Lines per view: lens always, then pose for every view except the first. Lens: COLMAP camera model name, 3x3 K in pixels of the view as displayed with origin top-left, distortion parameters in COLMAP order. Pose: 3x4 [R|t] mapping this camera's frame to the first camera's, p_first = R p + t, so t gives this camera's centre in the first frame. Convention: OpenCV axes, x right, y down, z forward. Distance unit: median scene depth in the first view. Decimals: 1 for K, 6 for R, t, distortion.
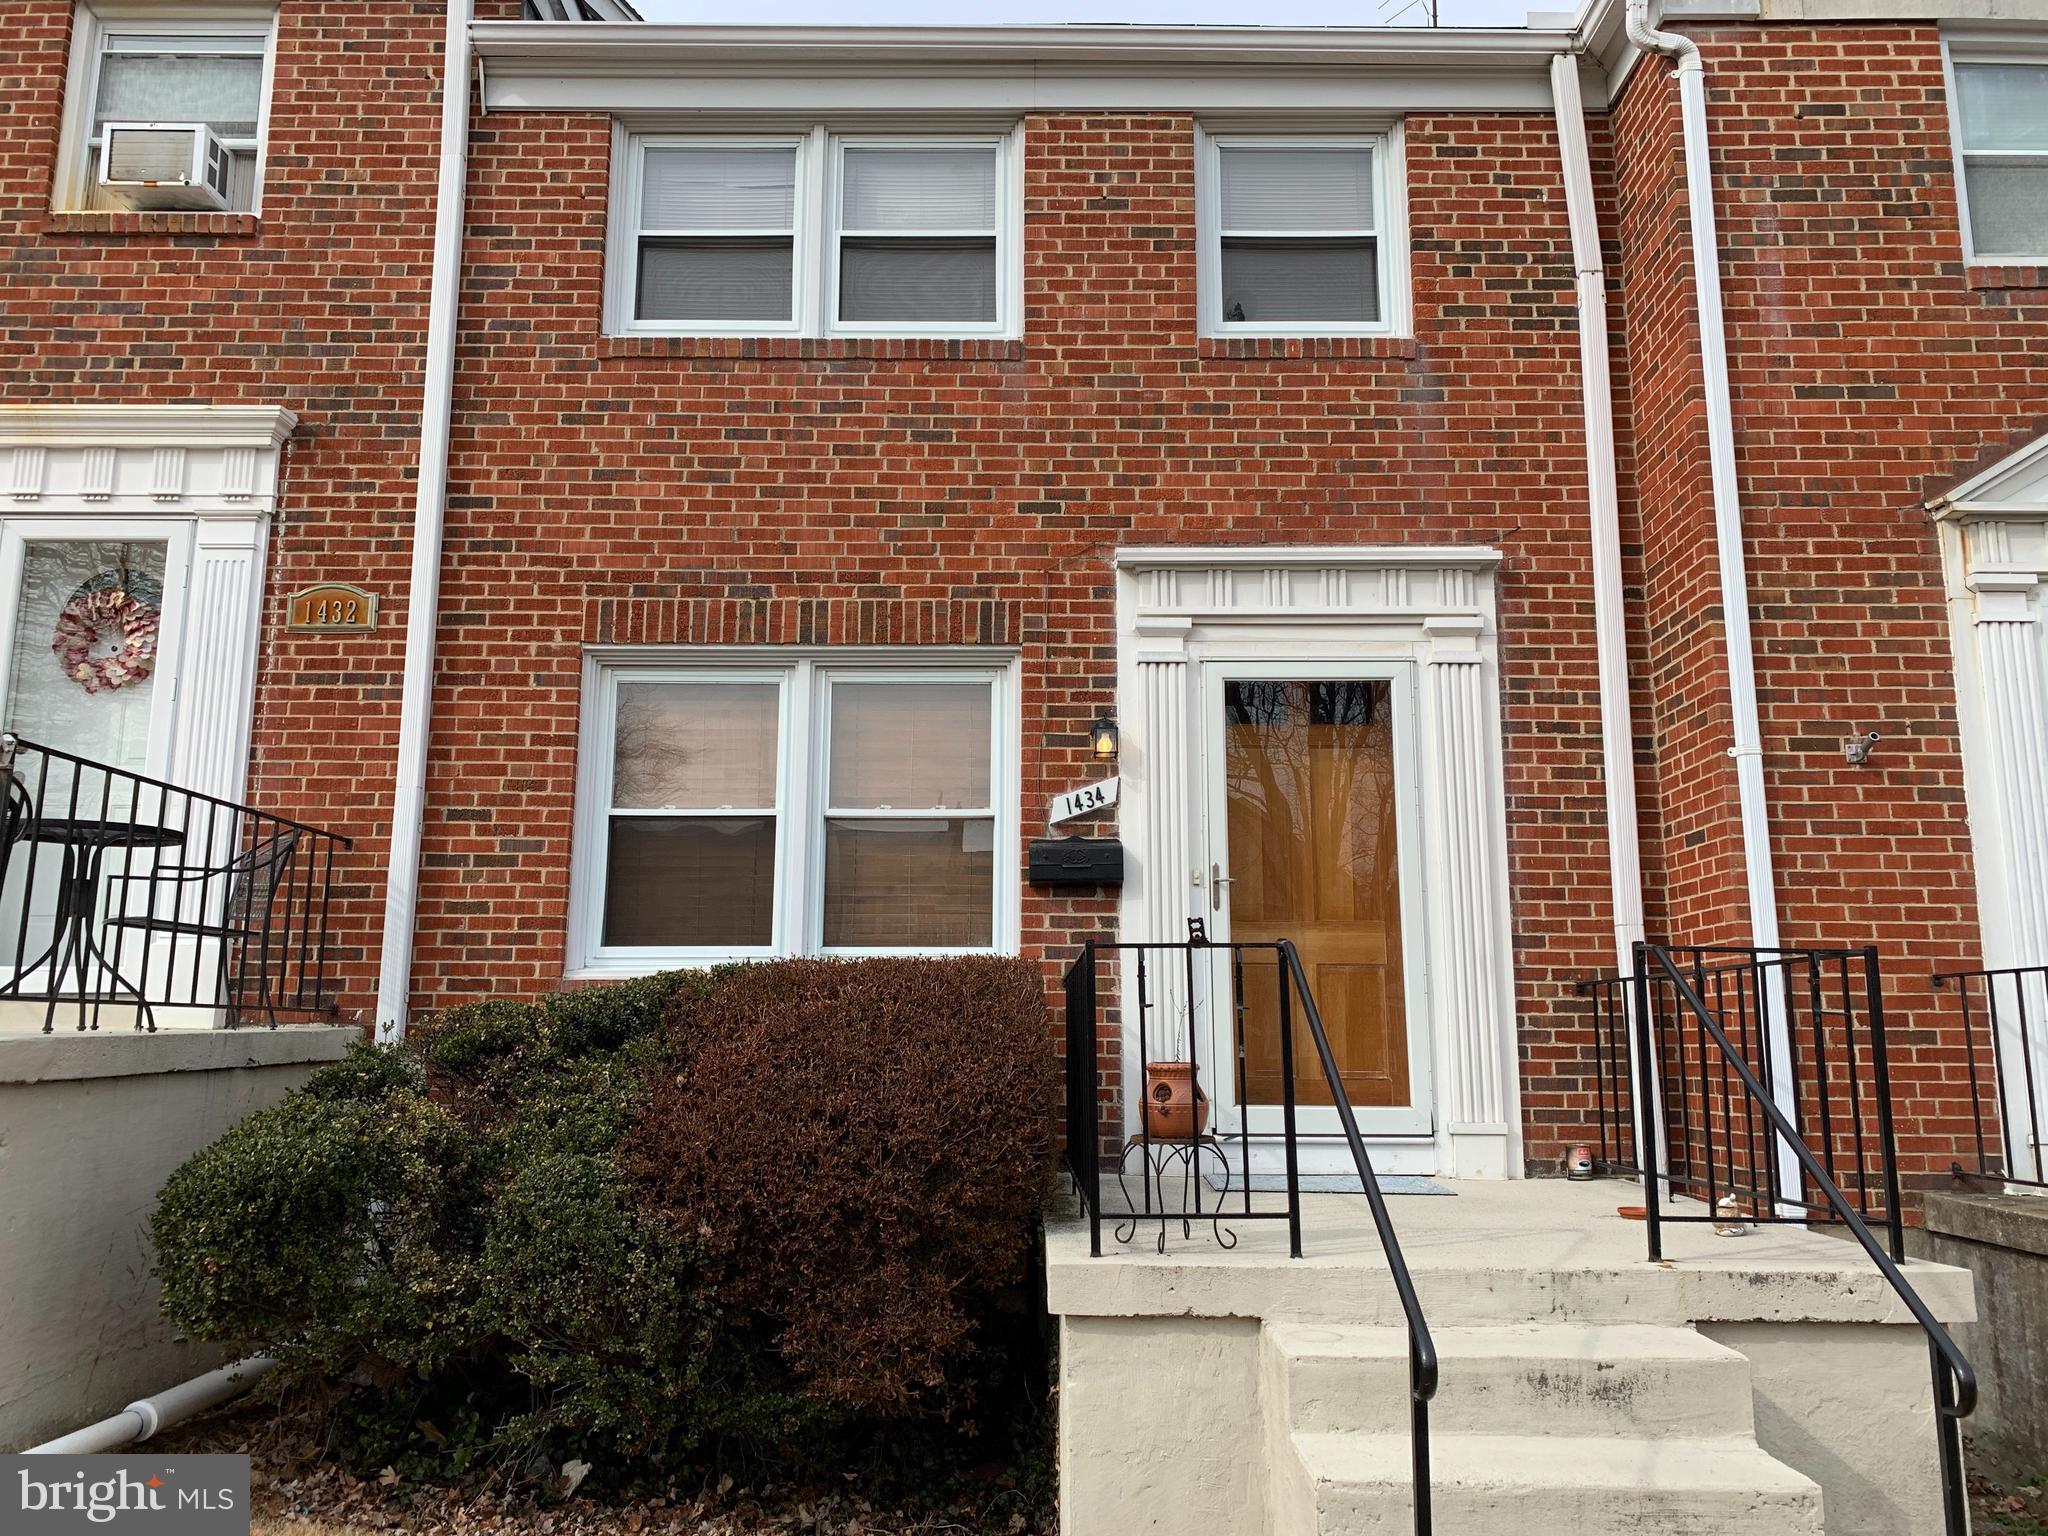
lens RADIAL K [[1584.8, 0, 1010.9], [0, 1584.8, 752.0], [0, 0, 1]] dist [0.036297, -0.052550]
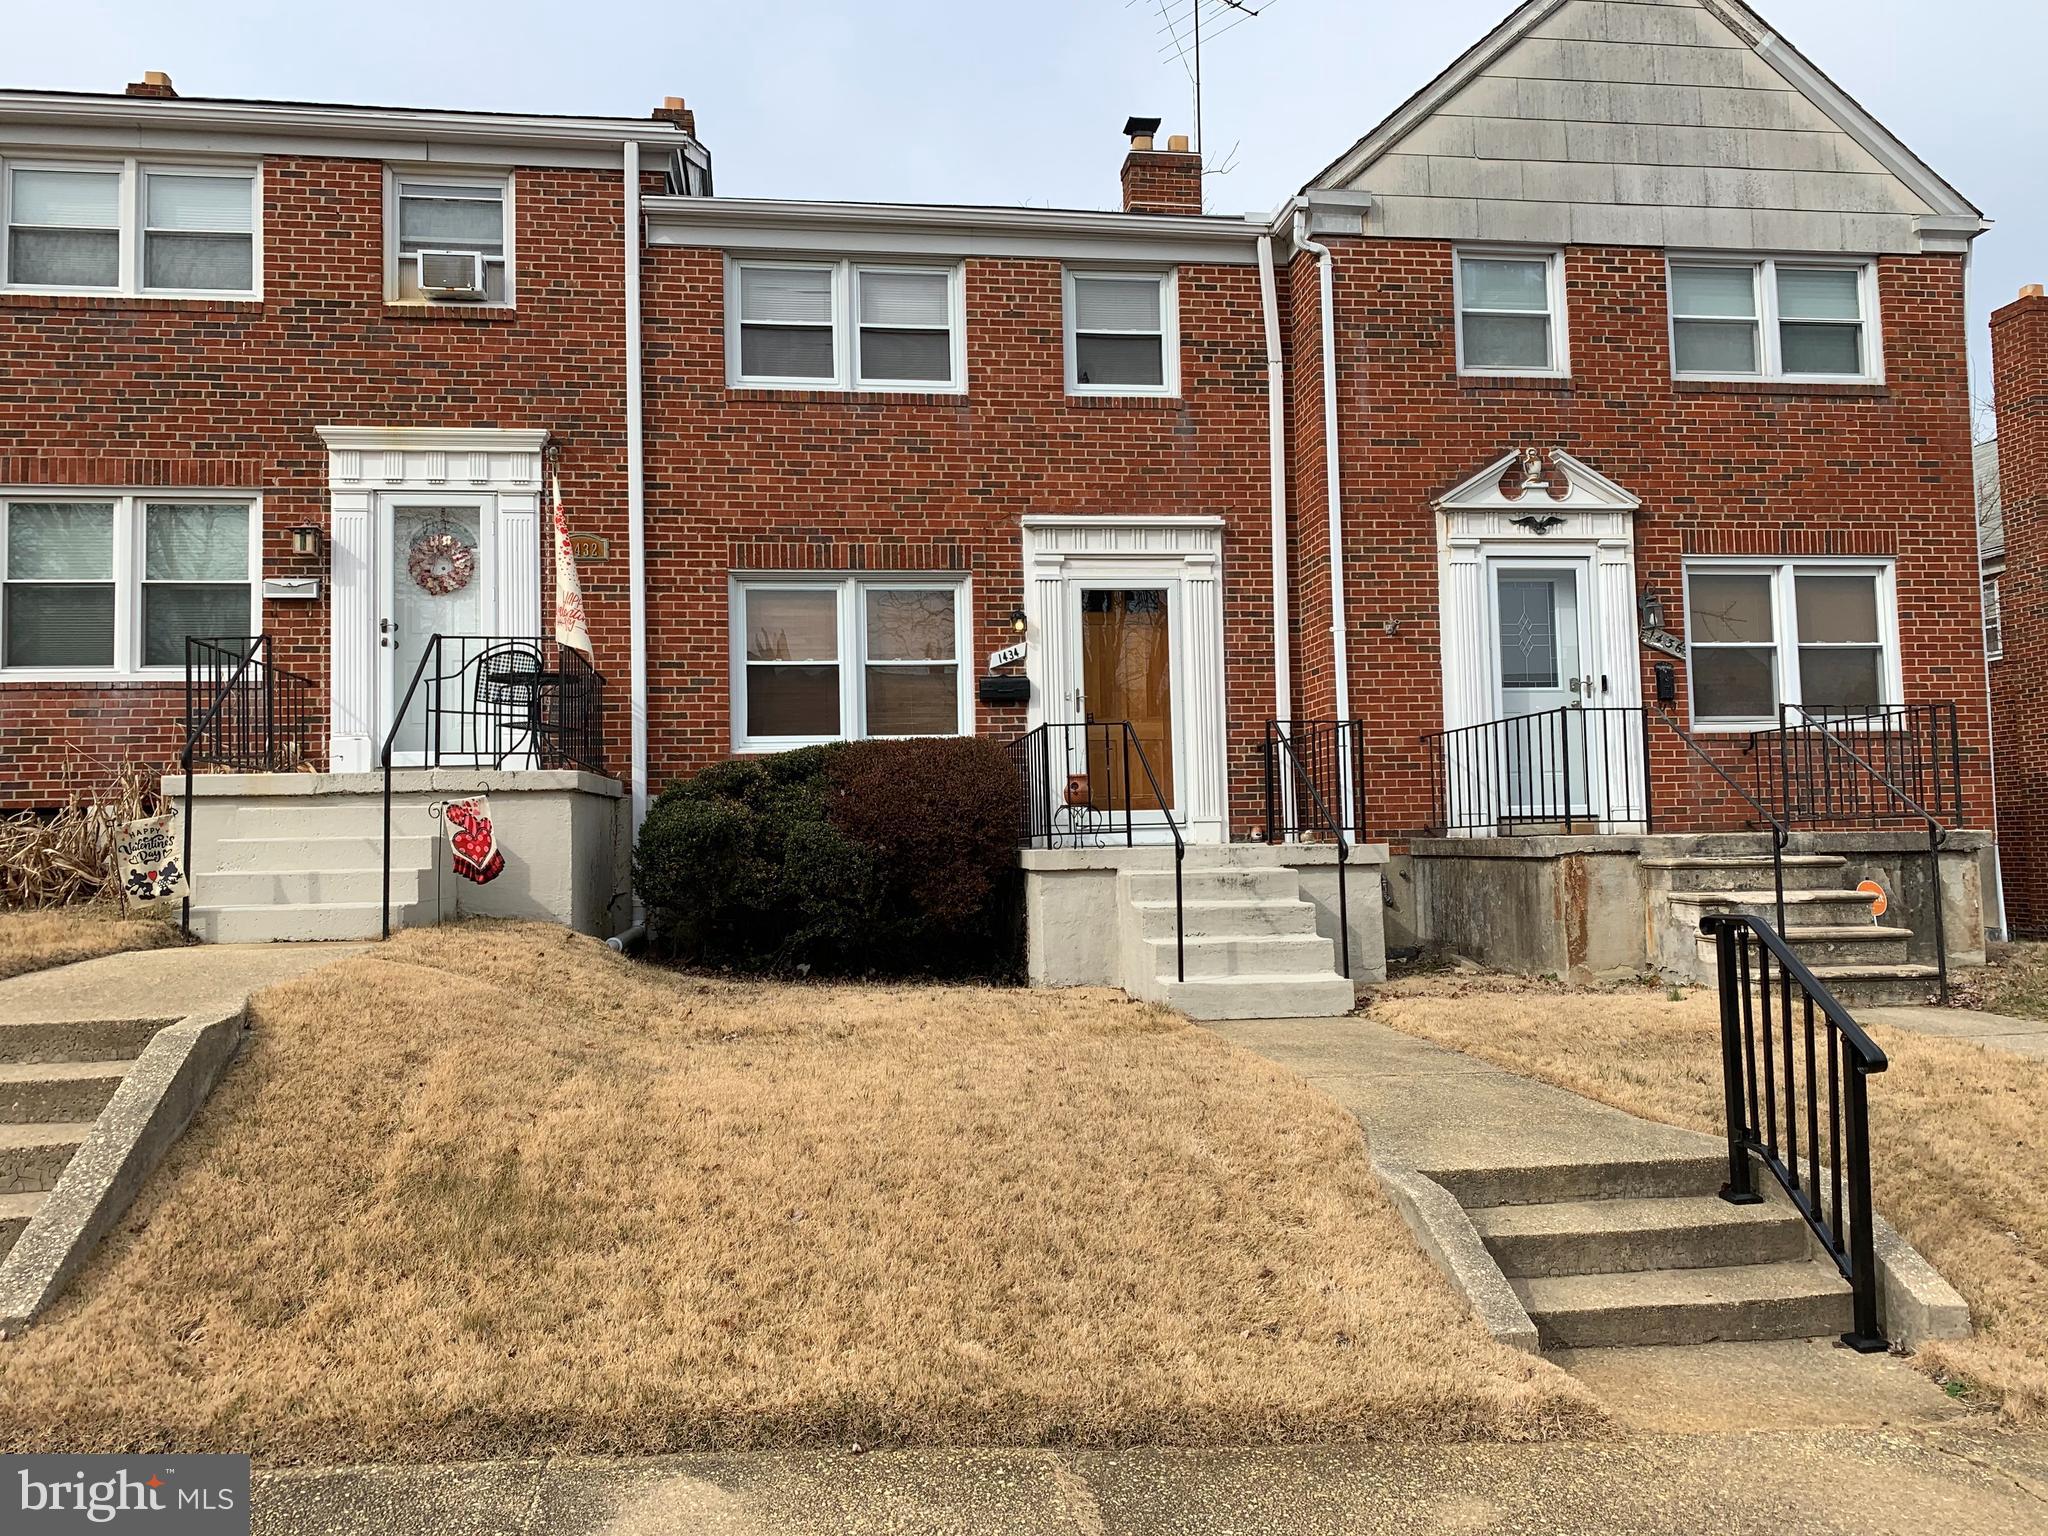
lens RADIAL K [[1584.8, 0, 1030.9], [0, 1584.8, 782.1], [0, 0, 1]] dist [0.036297, -0.052550]
pose [[0.987397, -0.020789, 0.156890, -0.218168], [-0.000246, 0.991132, 0.132880, -0.067394], [-0.158261, -0.131244, 0.978636, -0.836884]]
